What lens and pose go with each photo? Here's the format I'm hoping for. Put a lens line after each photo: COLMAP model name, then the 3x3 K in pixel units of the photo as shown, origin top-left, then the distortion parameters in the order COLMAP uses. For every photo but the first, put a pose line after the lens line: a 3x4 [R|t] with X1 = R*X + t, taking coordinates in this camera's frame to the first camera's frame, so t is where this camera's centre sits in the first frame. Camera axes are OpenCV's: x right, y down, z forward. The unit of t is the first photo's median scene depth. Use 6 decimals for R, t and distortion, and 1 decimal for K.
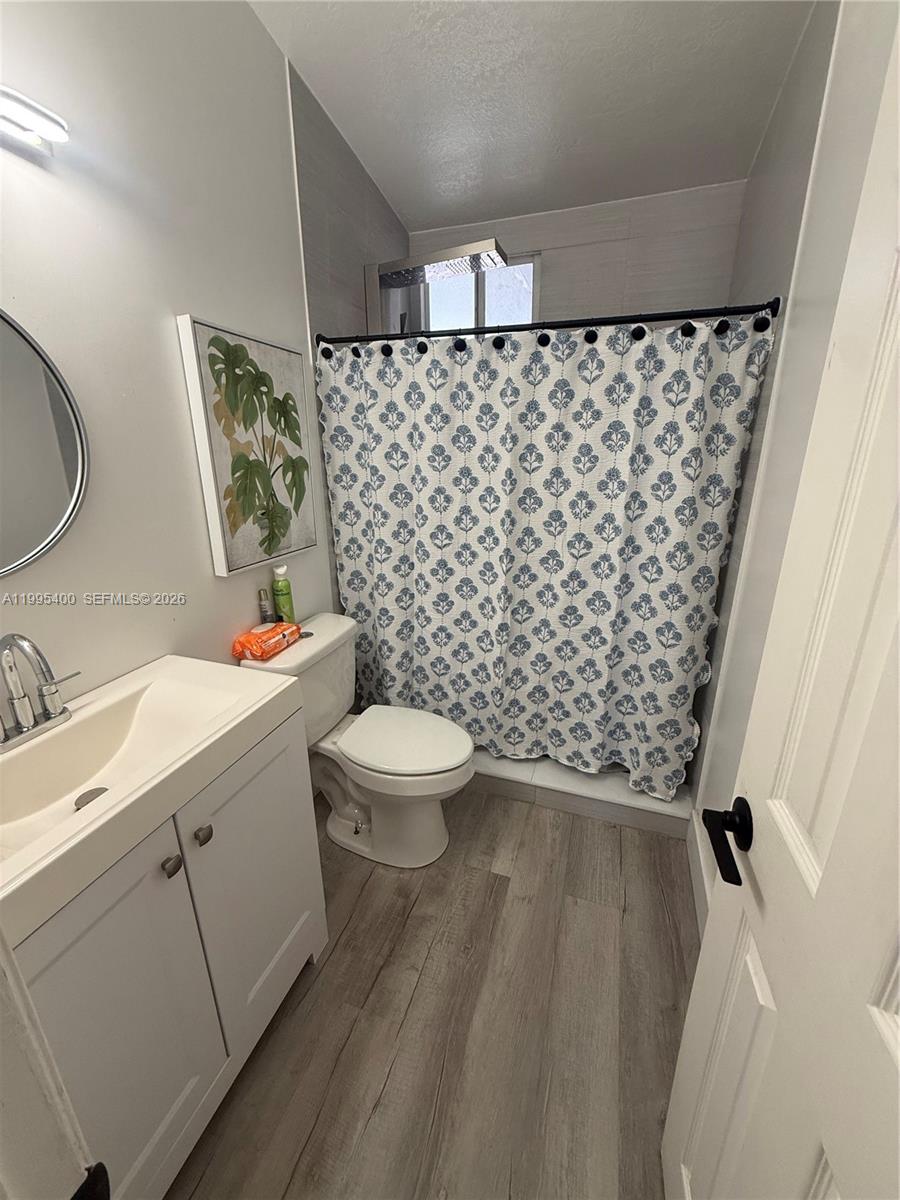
lens RADIAL K [[478.2, 0, 451.2], [0, 478.2, 597.0], [0, 0, 1]] dist [-0.000742, 0.000688]
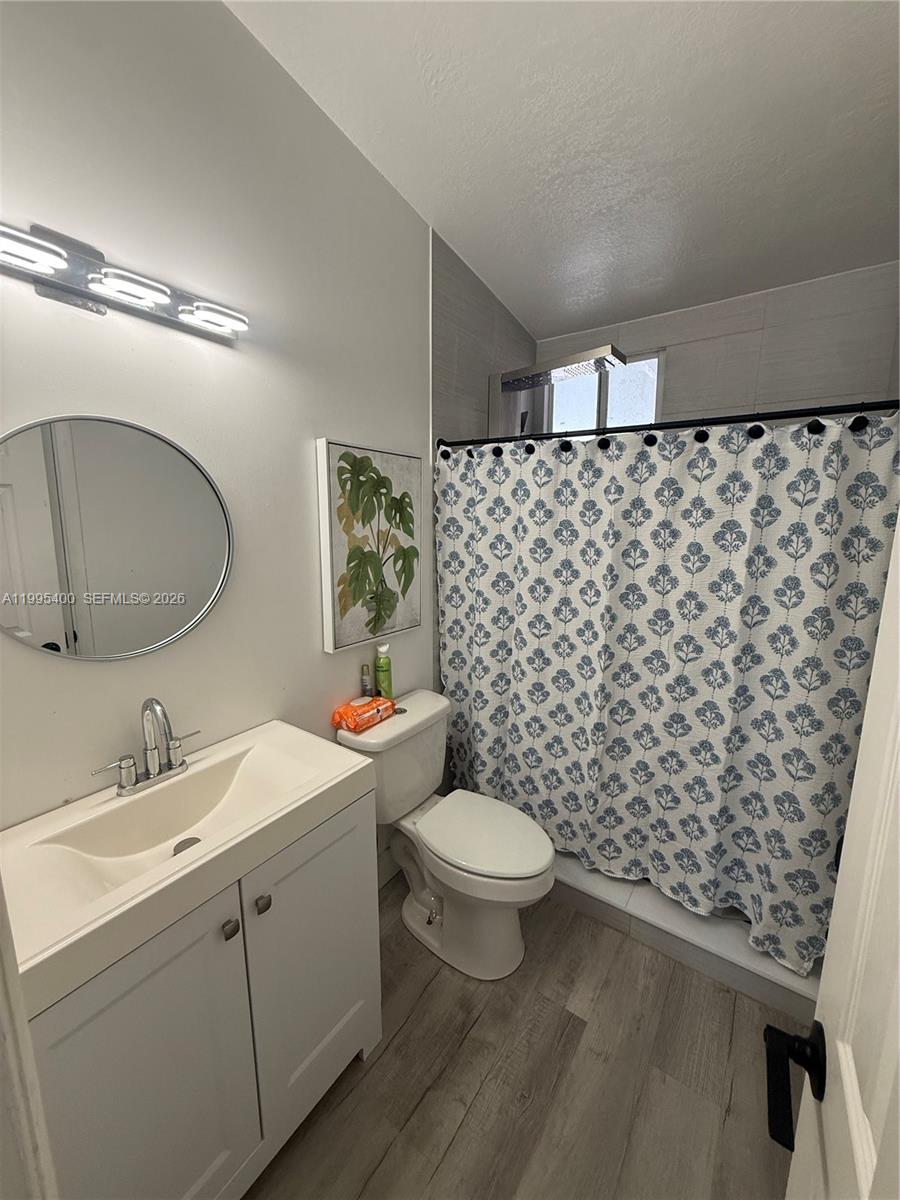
lens RADIAL K [[478.2, 0, 450.8], [0, 478.2, 597.2], [0, 0, 1]] dist [-0.000742, 0.000688]
pose [[0.958999, 0.056594, -0.277703, 0.086514], [-0.092753, 0.988571, -0.118844, -0.056928], [0.267803, 0.139729, 0.953288, -0.010258]]
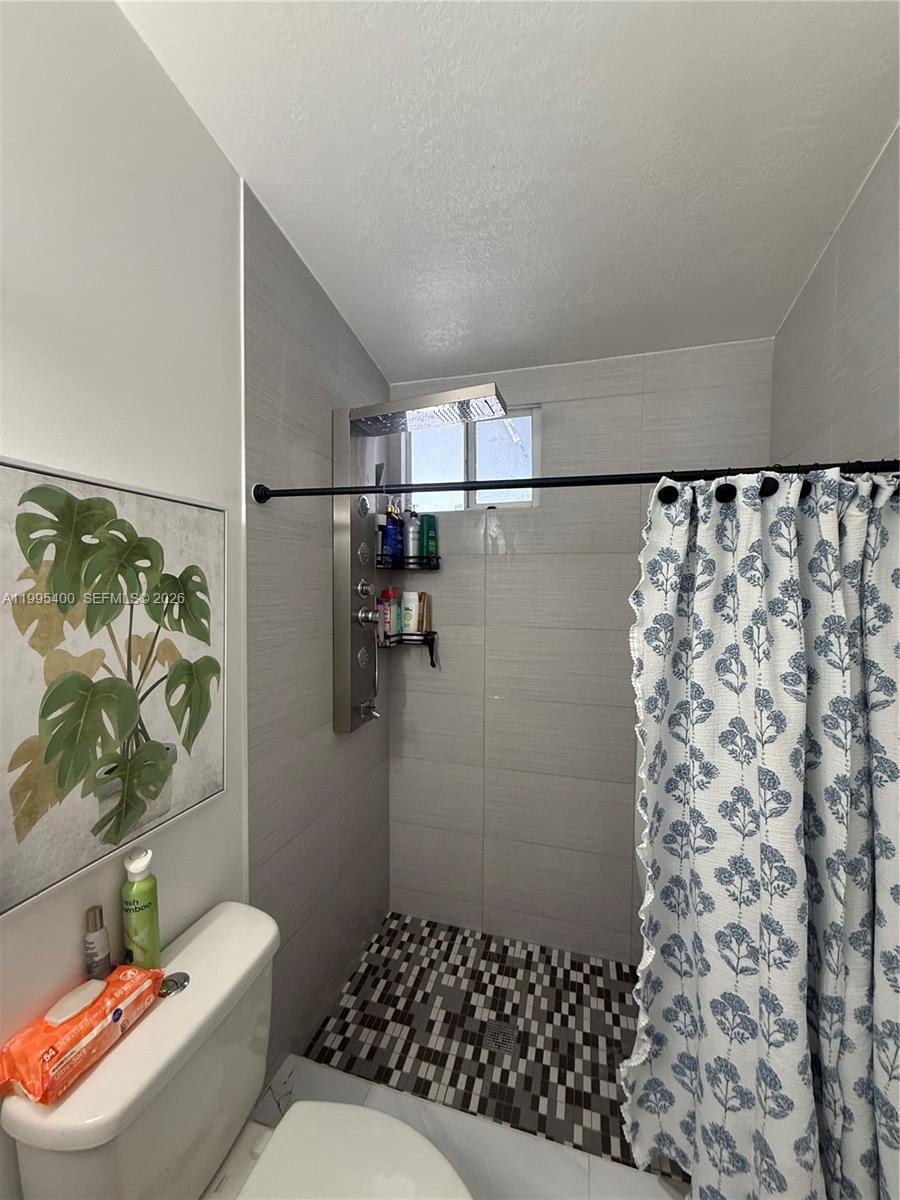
lens RADIAL K [[478.2, 0, 451.9], [0, 478.2, 596.1], [0, 0, 1]] dist [-0.000742, 0.000688]
pose [[0.998714, 0.007446, 0.050141, -0.021727], [0.006515, 0.962092, -0.272649, -0.203757], [-0.050270, 0.272625, 0.960806, 0.363400]]
